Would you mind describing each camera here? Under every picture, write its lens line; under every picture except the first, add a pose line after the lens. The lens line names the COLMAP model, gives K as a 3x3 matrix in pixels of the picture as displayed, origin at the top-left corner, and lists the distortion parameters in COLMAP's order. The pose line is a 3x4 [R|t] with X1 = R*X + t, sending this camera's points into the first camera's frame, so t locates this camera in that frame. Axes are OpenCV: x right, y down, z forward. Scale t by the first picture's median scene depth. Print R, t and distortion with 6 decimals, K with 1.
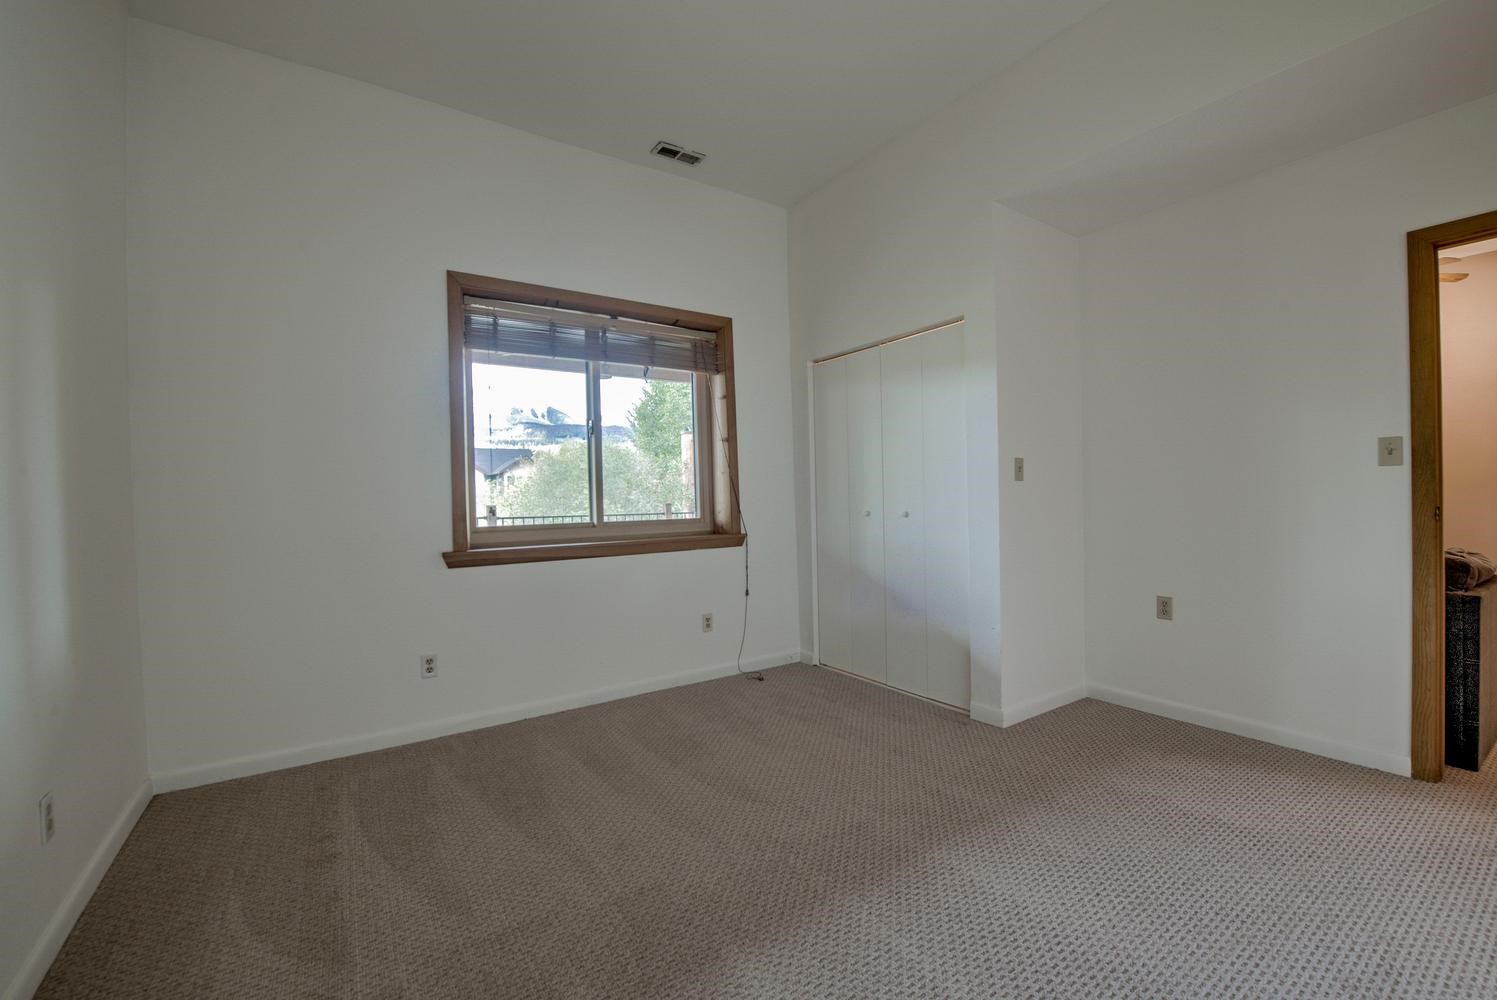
lens RADIAL K [[625.1, 0, 769.3], [0, 625.1, 505.5], [0, 0, 1]] dist [-0.000222, -0.000232]
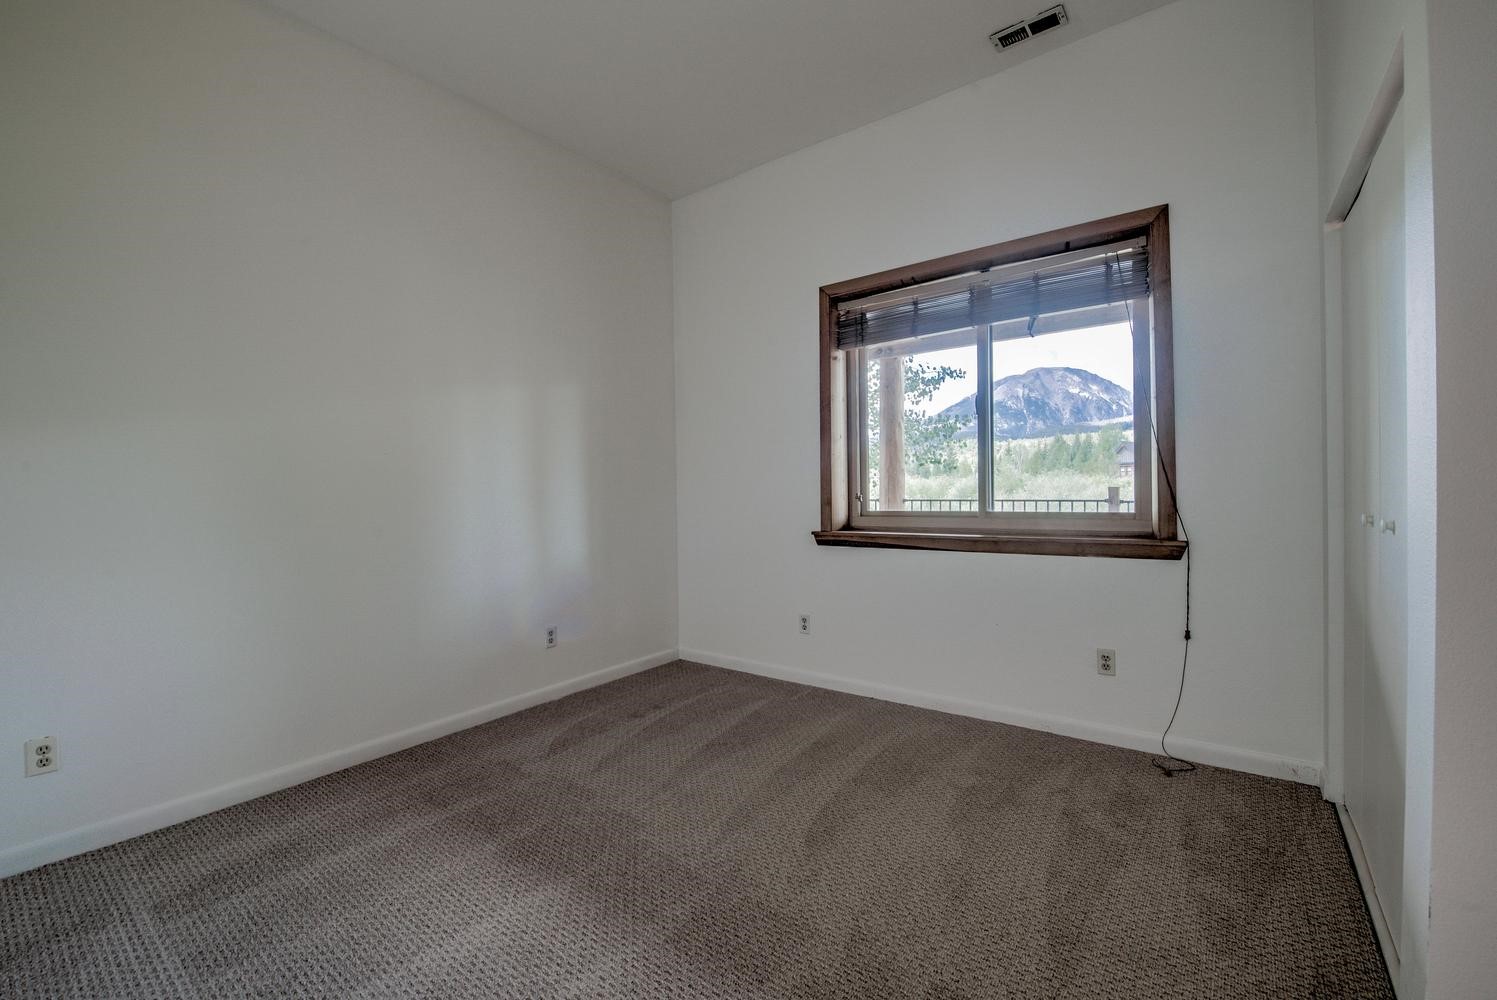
lens RADIAL K [[658.6, 0, 700.4], [0, 658.6, 496.8], [0, 0, 1]] dist [-0.000191, -0.000304]
pose [[0.269593, 0.029594, -0.962519, 0.510229], [0.005200, 0.999468, 0.032186, -0.025859], [0.962960, -0.013683, 0.269296, 0.385045]]
